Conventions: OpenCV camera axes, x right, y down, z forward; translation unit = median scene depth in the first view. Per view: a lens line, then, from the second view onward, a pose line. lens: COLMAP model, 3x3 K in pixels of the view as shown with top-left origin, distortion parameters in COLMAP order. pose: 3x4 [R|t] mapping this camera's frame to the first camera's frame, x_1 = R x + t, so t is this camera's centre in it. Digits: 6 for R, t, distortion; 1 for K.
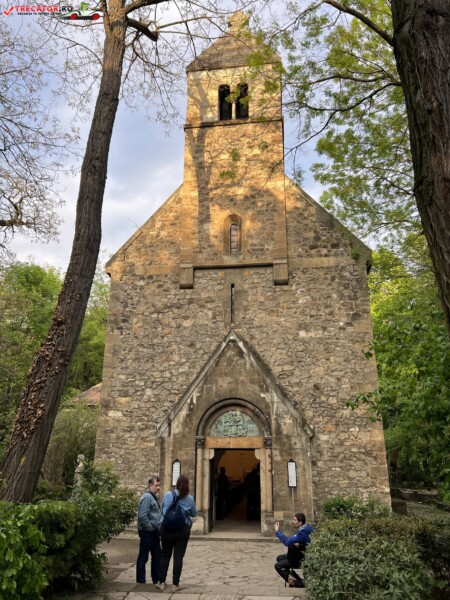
lens RADIAL K [[452.5, 0, 224.6], [0, 452.5, 303.0], [0, 0, 1]] dist [0.057330, -0.059521]
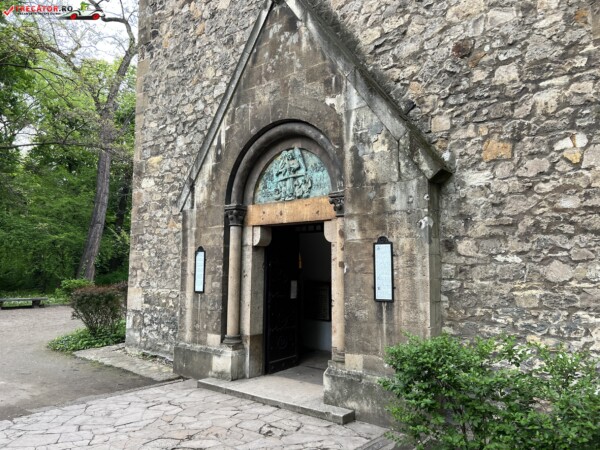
lens RADIAL K [[452.5, 0, 300.0], [0, 452.5, 226.3], [0, 0, 1]] dist [0.057330, -0.059521]
pose [[0.848001, -0.051186, -0.527517, 0.279814], [0.170388, 0.968816, 0.179899, 0.235000], [0.501859, -0.242437, 0.830278, 0.597550]]
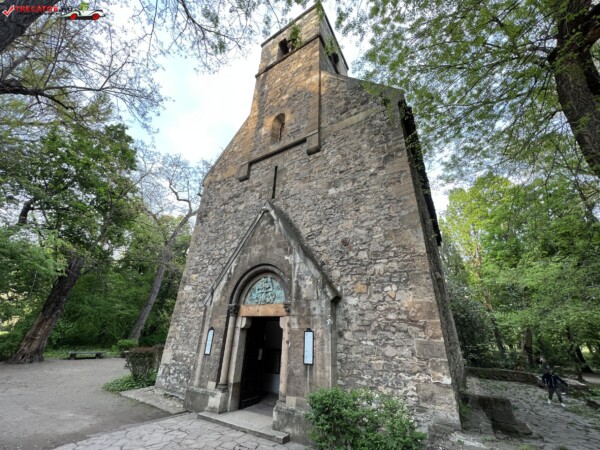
lens RADIAL K [[238.9, 0, 298.3], [0, 238.9, 226.6], [0, 0, 1]] dist [0.000397, 0.001637]
pose [[0.911096, -0.146175, -0.385405, 0.301297], [0.100823, 0.985636, -0.135483, 0.208575], [0.399673, 0.084580, 0.912747, 0.557966]]
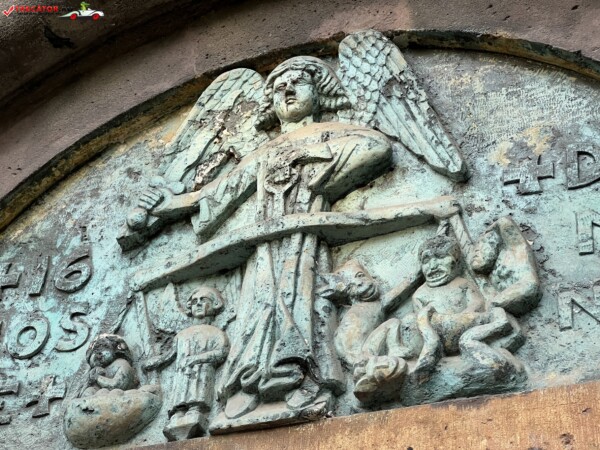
lens RADIAL K [[1383.1, 0, 297.7], [0, 1383.1, 225.5], [0, 0, 1]] dist [0.236391, 0.000000]
pose [[0.976279, -0.092679, -0.195677, 0.054521], [0.021025, 0.940065, -0.340347, 0.321412], [0.215492, 0.328160, 0.919714, 0.855386]]
